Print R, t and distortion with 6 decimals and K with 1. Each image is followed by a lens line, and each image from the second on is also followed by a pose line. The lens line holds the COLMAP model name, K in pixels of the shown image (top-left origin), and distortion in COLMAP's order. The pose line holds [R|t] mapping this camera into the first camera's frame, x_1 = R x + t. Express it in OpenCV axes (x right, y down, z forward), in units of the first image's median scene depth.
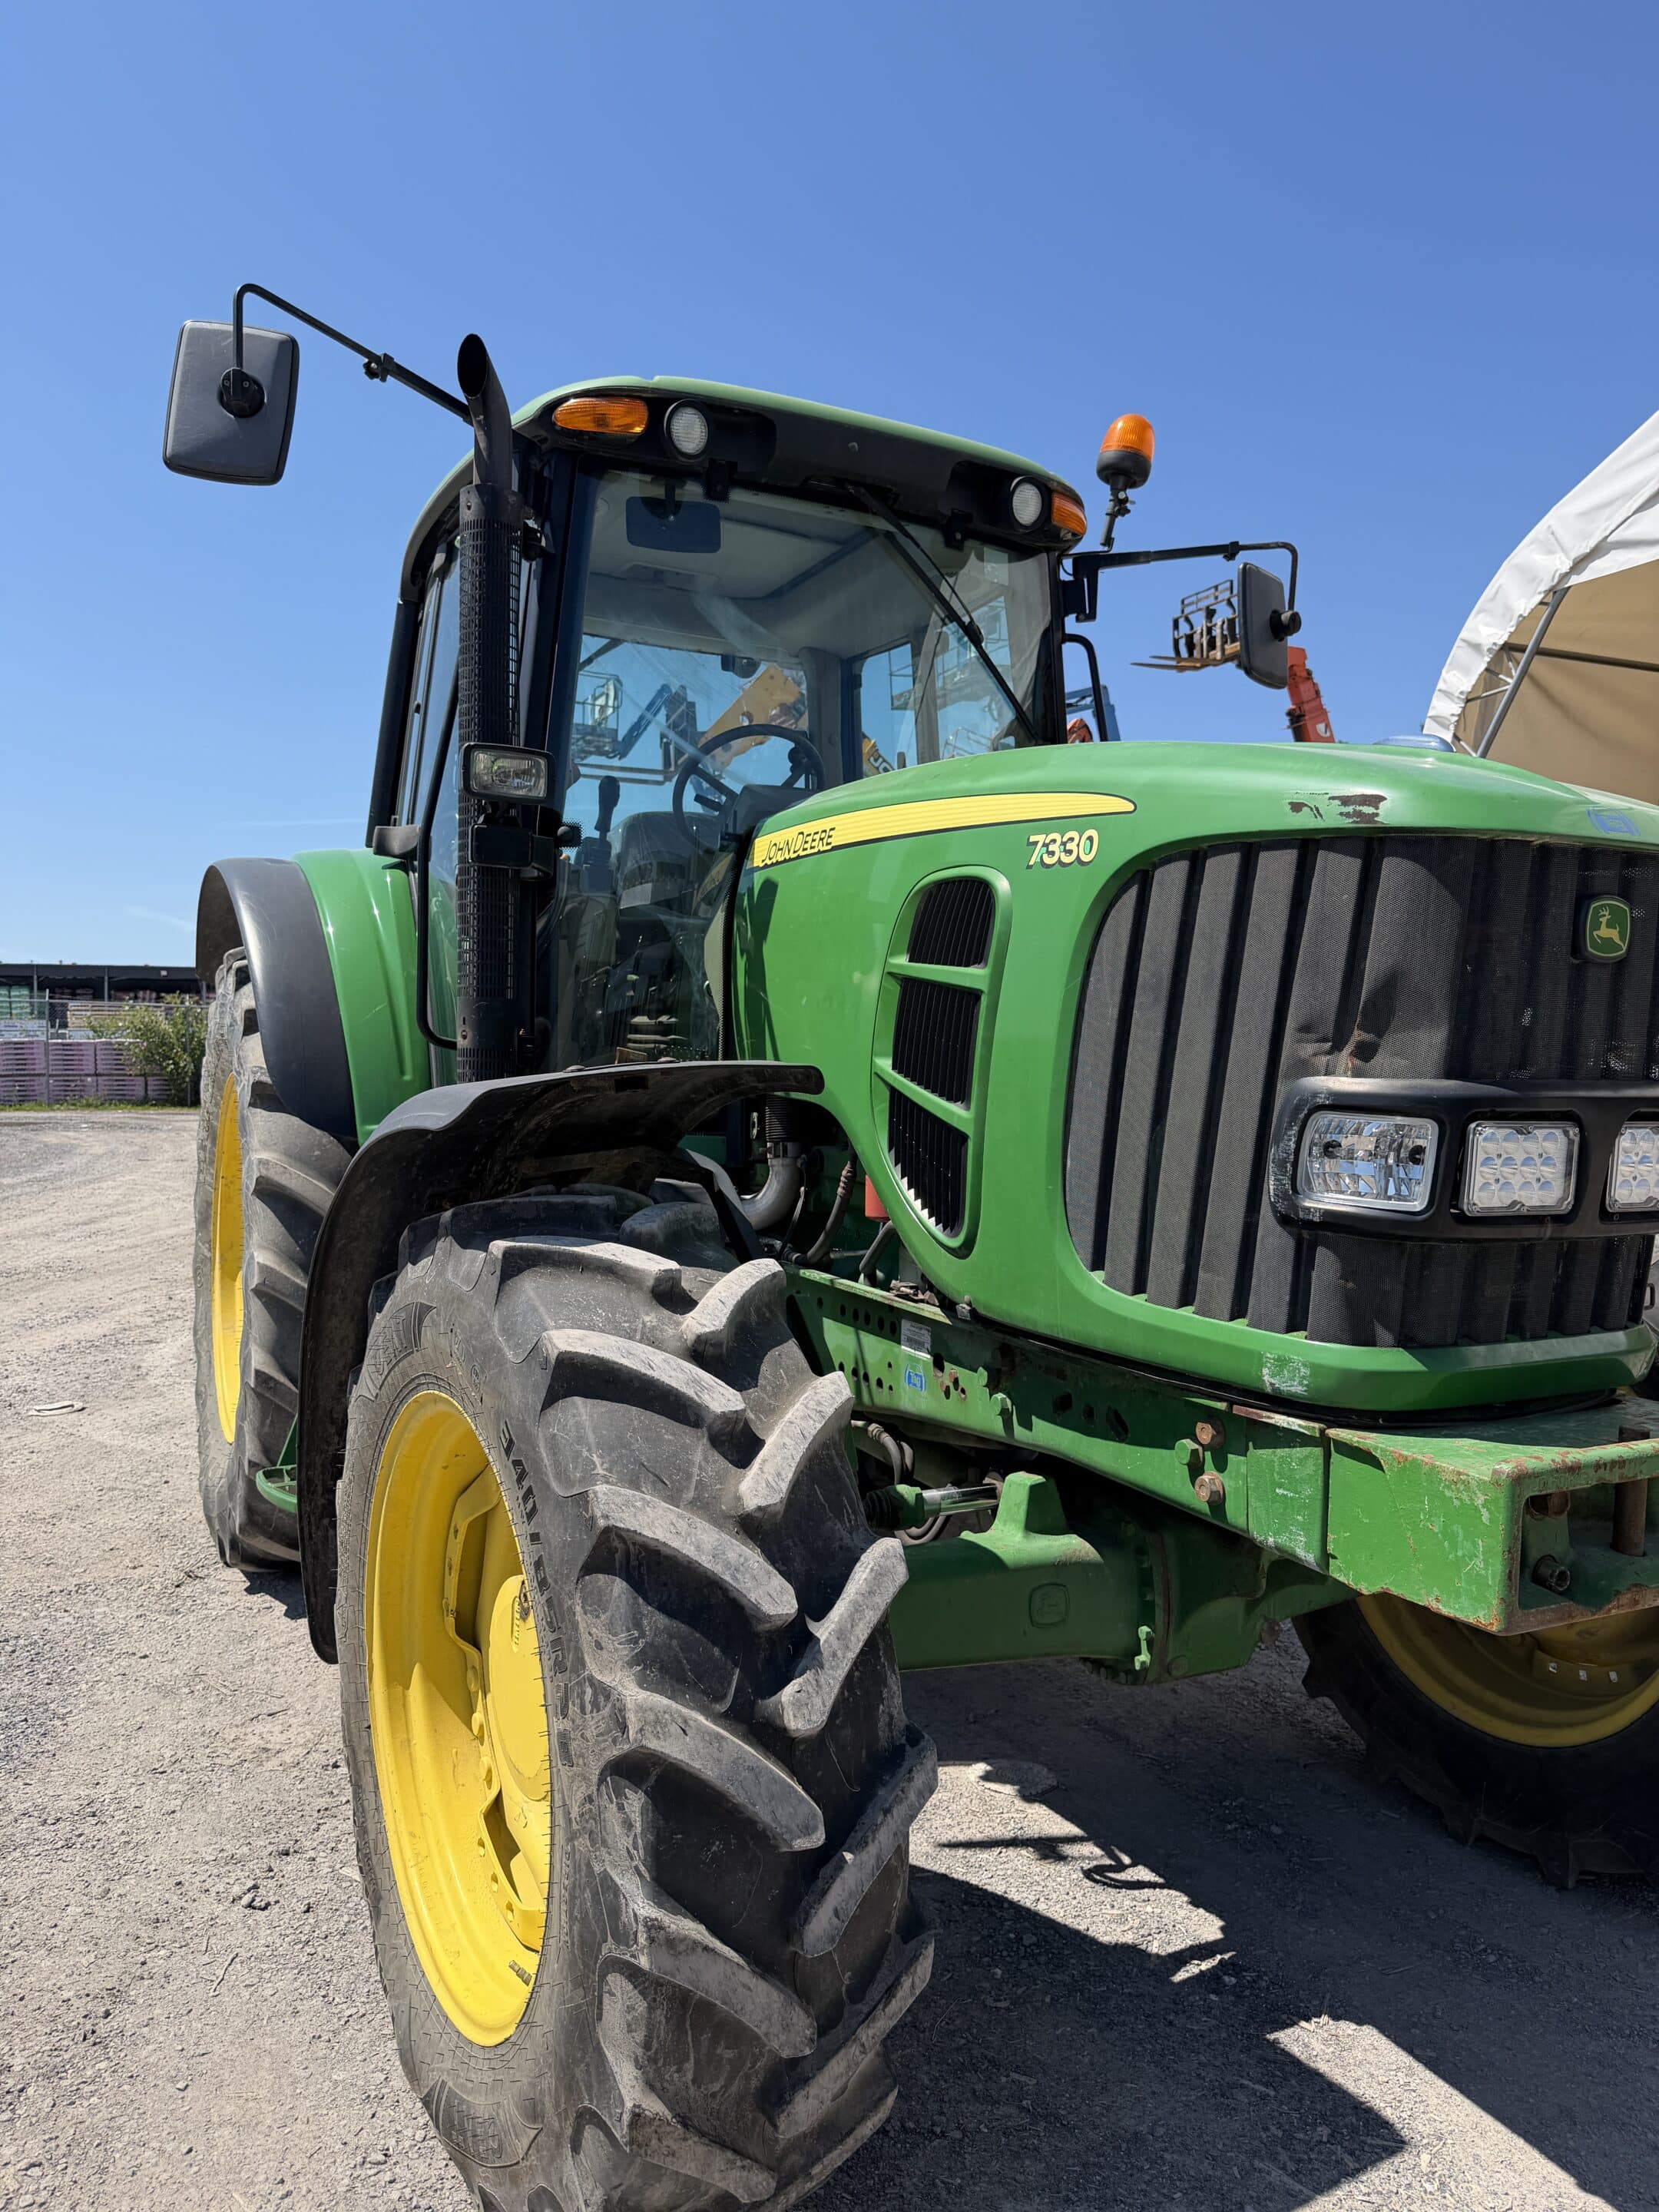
lens RADIAL K [[1558.2, 0, 828.3], [0, 1558.2, 1113.9], [0, 0, 1]] dist [0.040509, -0.063454]
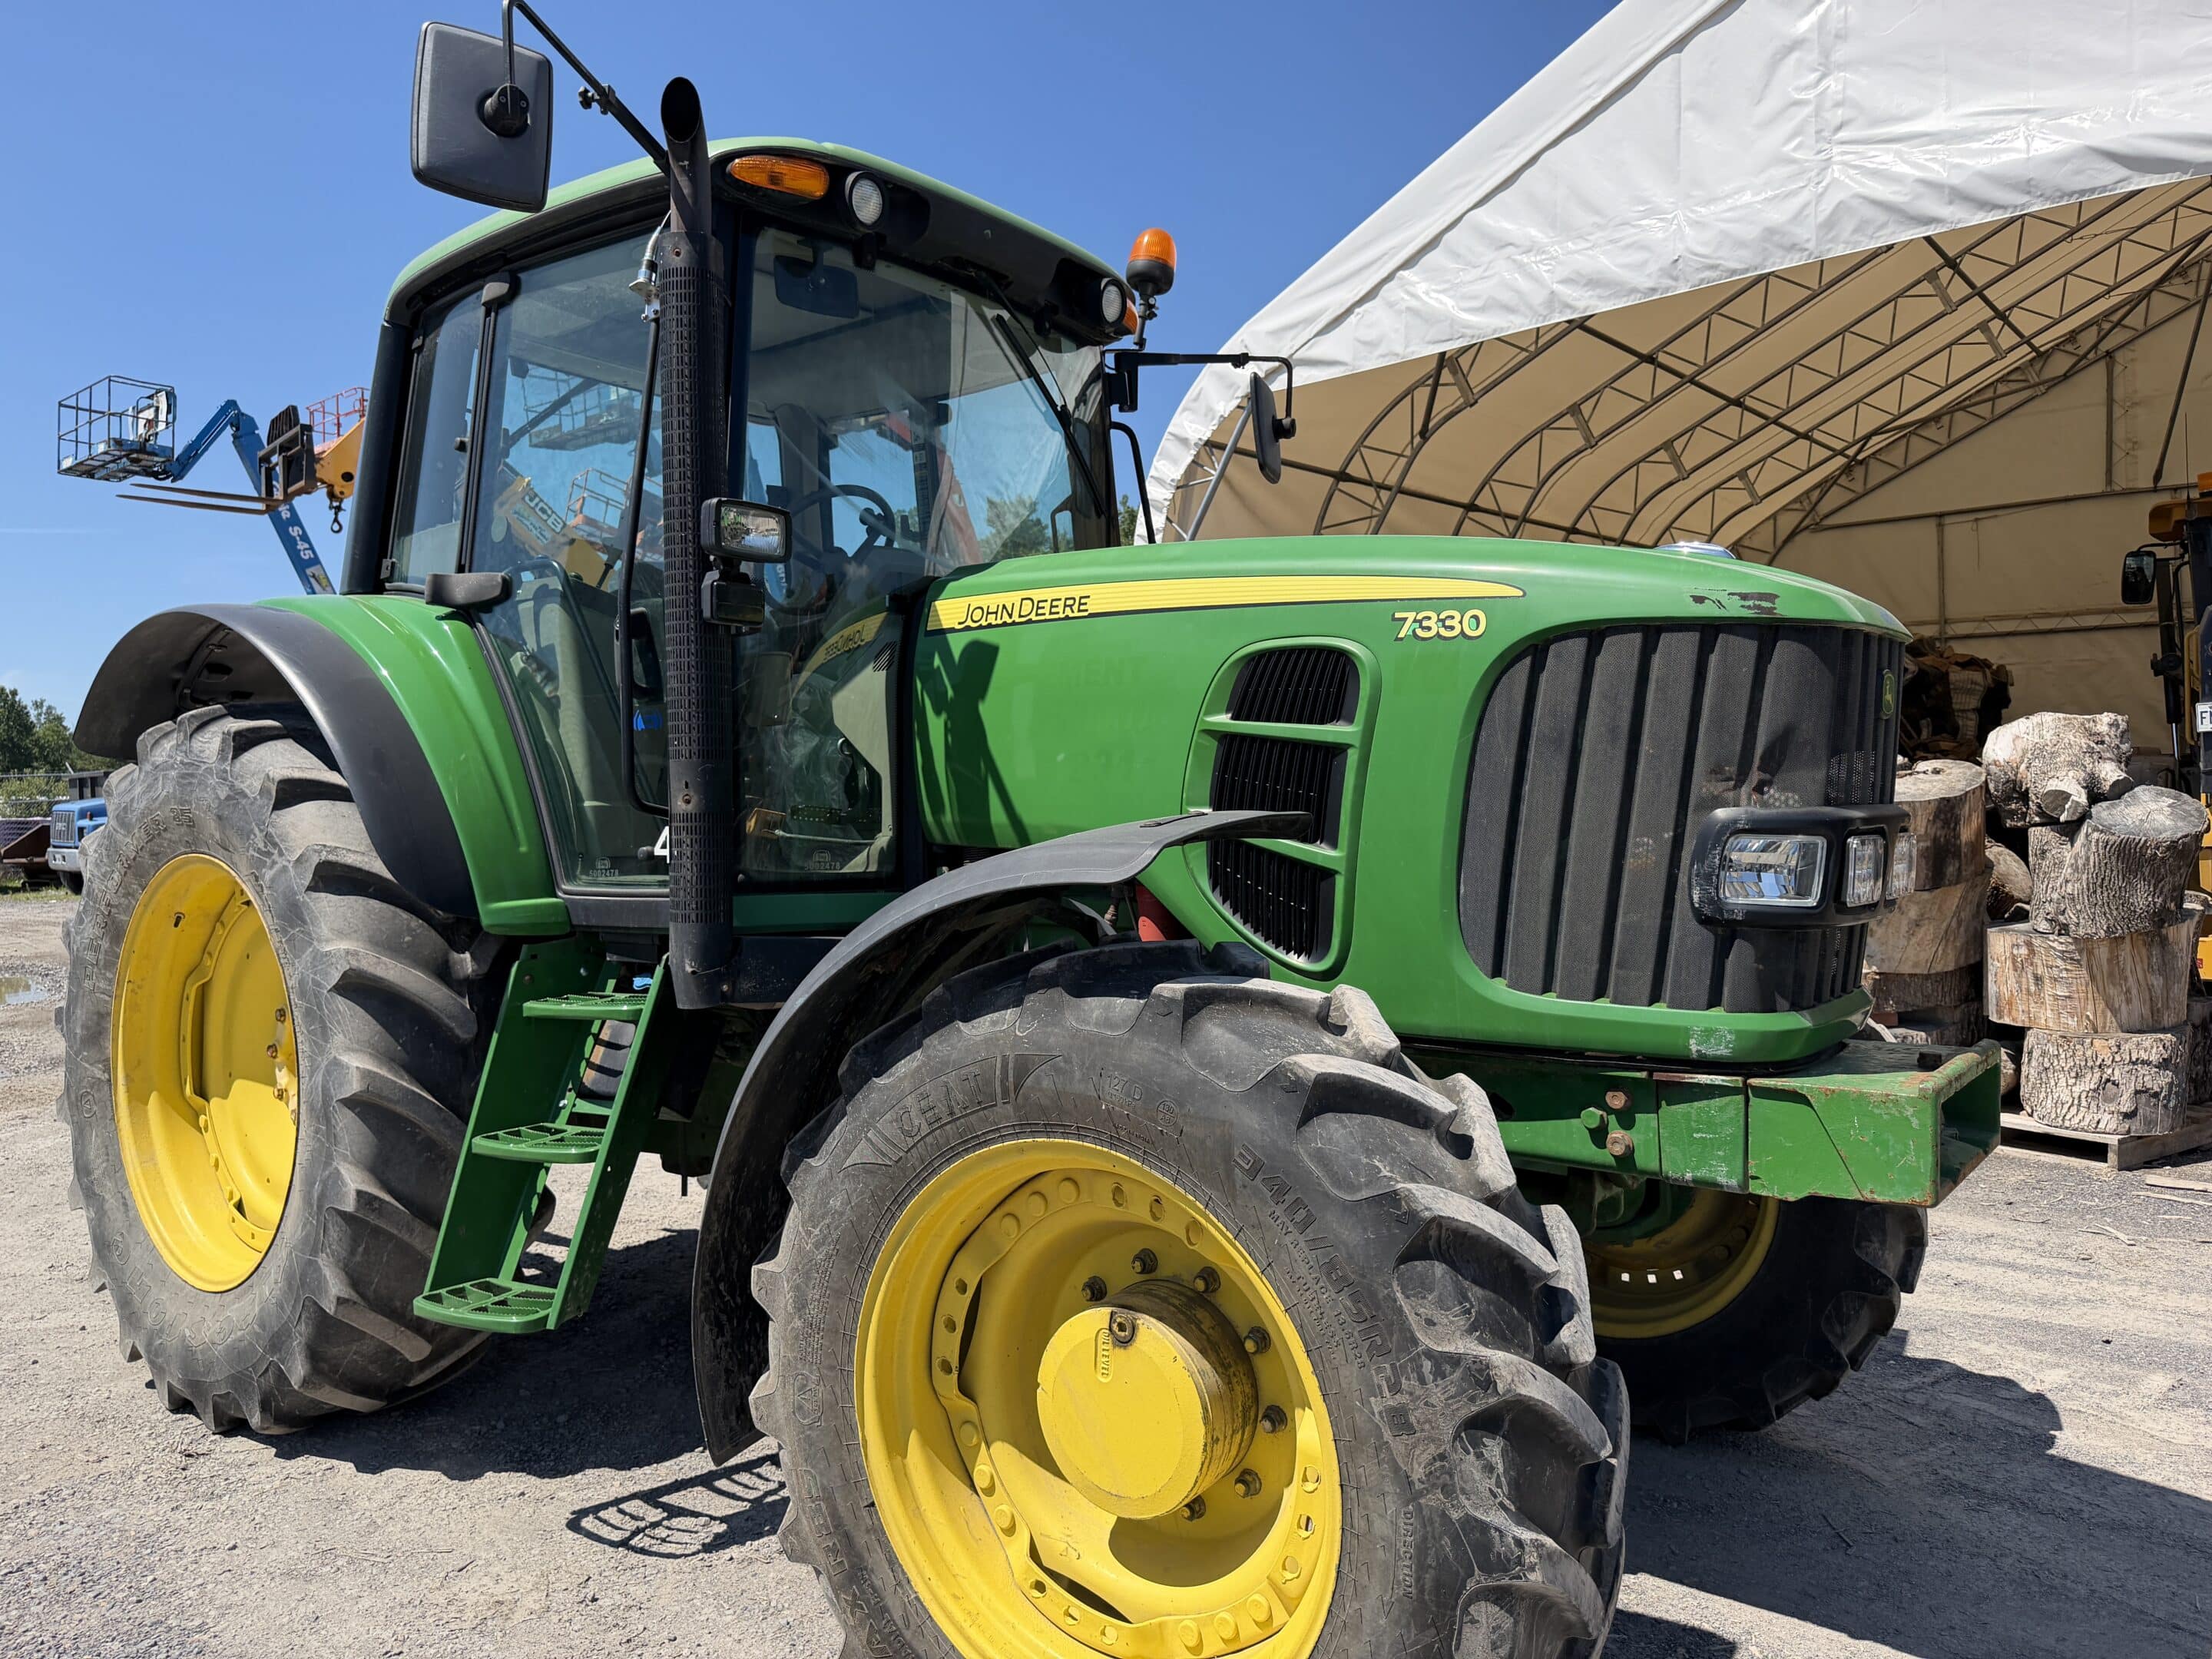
lens RADIAL K [[1560.7, 0, 1106.0], [0, 1560.7, 829.5], [0, 0, 1]] dist [0.019218, -0.037439]
pose [[0.902820, -0.035430, 0.428557, -0.603609], [0.046357, 0.998811, -0.015085, -0.008815], [-0.427513, 0.033485, 0.903389, 0.044431]]
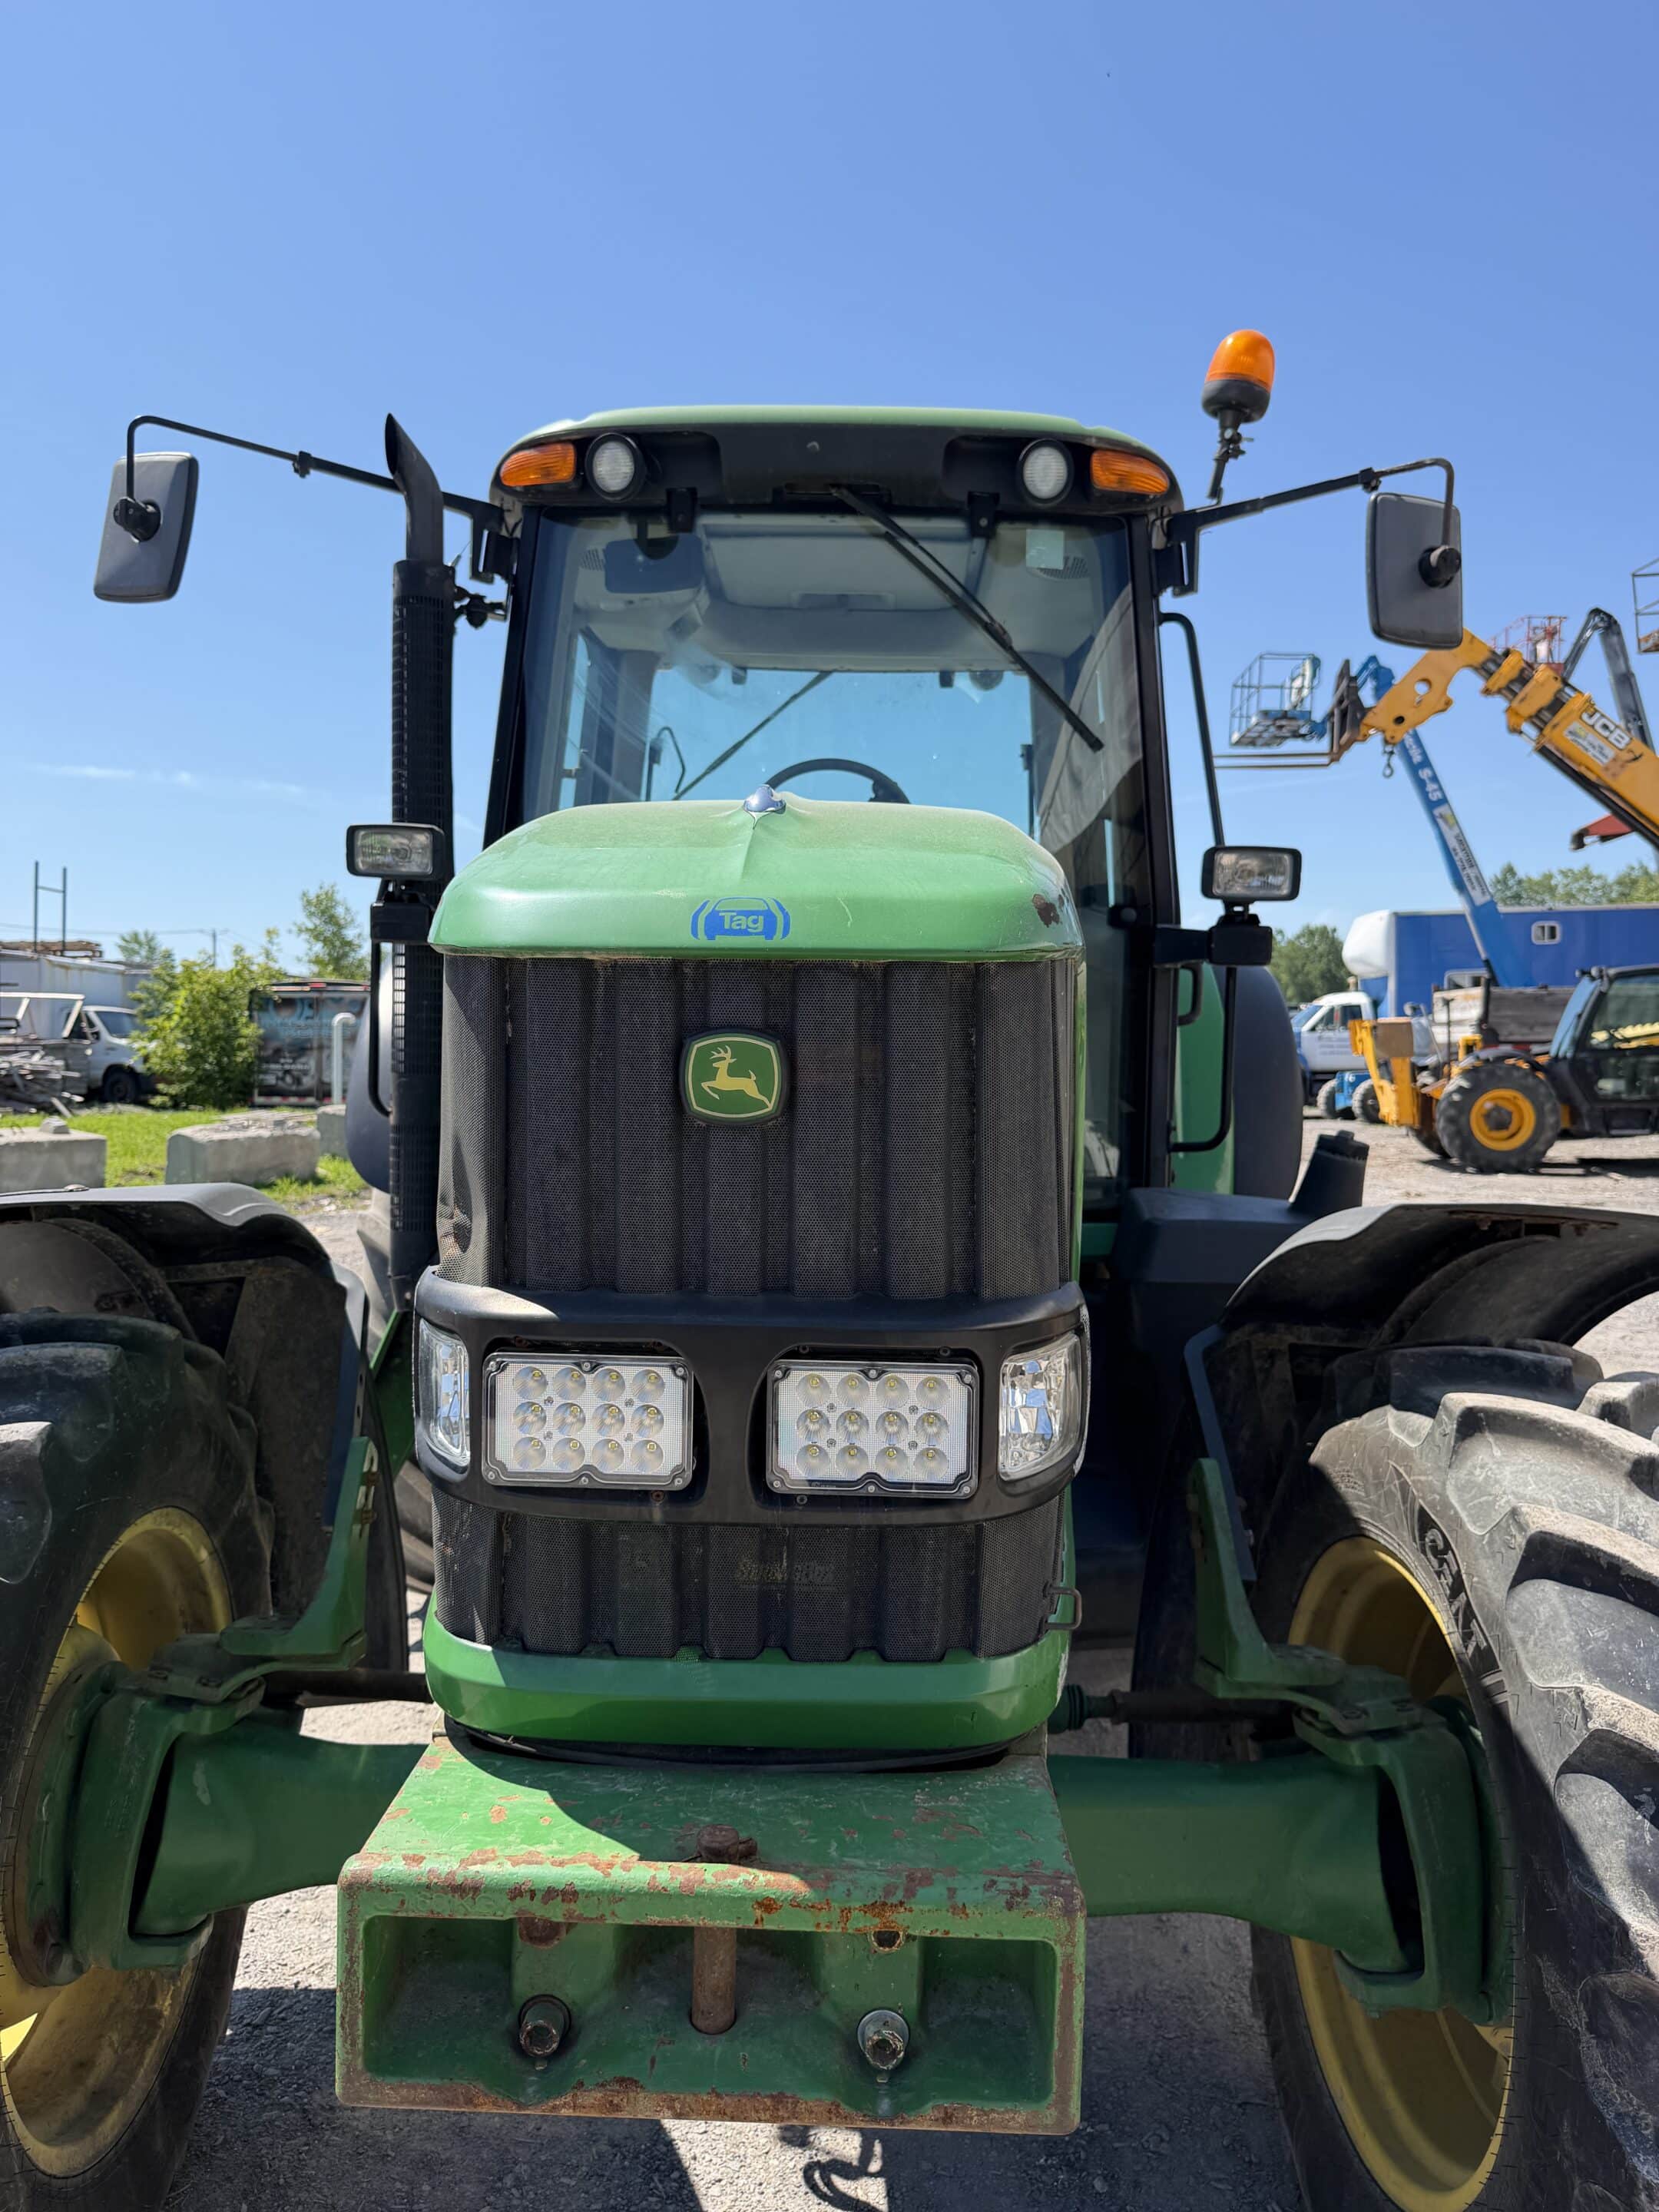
lens RADIAL K [[1558.2, 0, 828.3], [0, 1558.2, 1113.9], [0, 0, 1]] dist [0.040509, -0.063454]
pose [[0.880971, 0.018425, -0.472812, 0.714808], [-0.016990, 0.999829, 0.007304, -0.091002], [0.472865, 0.001599, 0.881133, 0.363765]]
